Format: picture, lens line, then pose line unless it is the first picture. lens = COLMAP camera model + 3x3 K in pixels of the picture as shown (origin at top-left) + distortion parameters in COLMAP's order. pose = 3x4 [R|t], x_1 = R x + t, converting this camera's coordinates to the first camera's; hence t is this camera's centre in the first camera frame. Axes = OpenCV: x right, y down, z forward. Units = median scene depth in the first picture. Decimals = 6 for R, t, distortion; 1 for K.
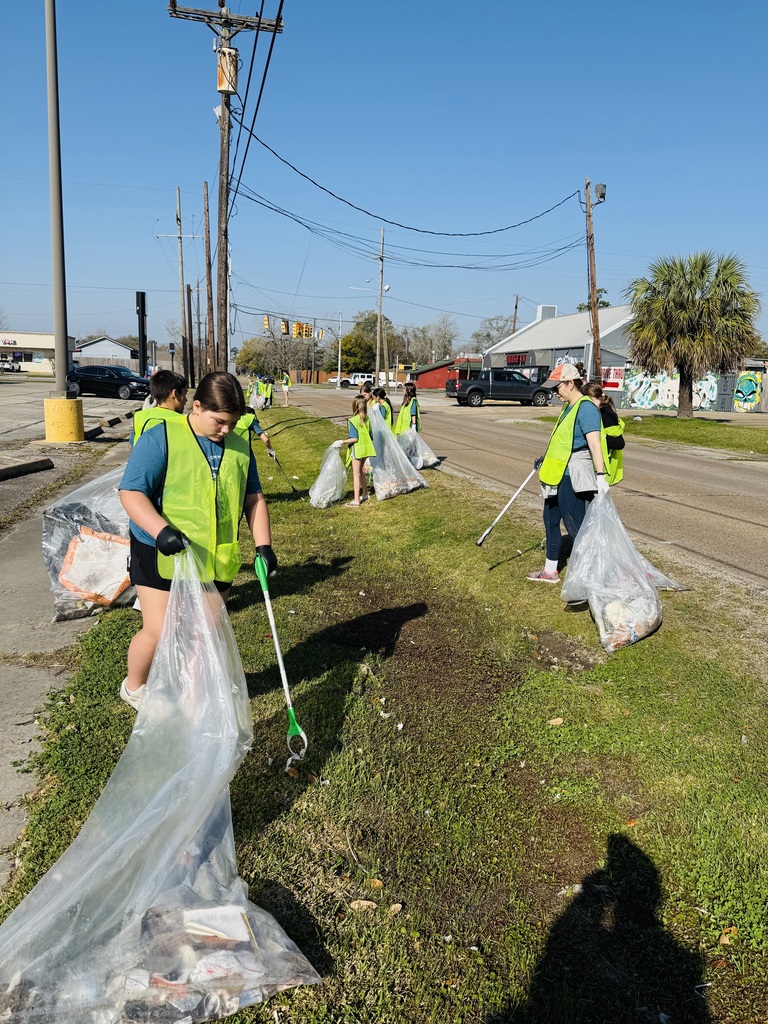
lens RADIAL K [[727.2, 0, 384.0], [0, 727.2, 512.0], [0, 0, 1]] dist [0.053469, -0.001448]
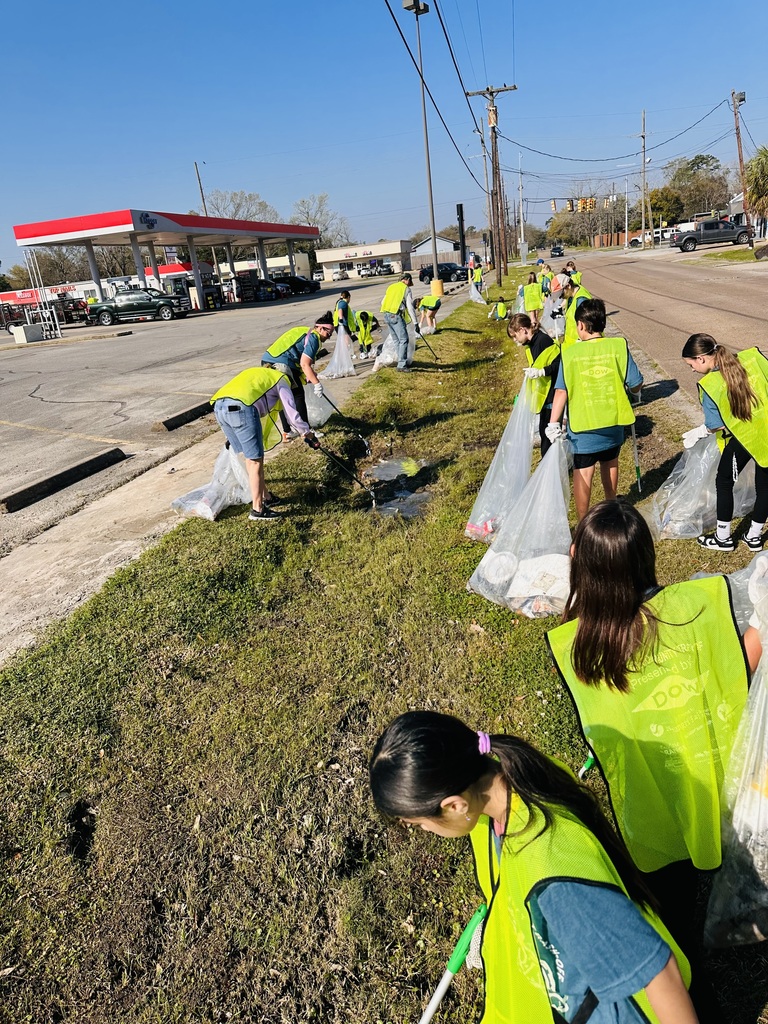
lens RADIAL K [[740.6, 0, 384.0], [0, 740.6, 512.0], [0, 0, 1]] dist [0.004115, -0.007702]
pose [[0.903862, -0.008681, -0.427737, 0.117307], [0.075856, 0.987205, 0.140257, 0.061680], [0.421046, -0.159220, 0.892955, -0.351404]]
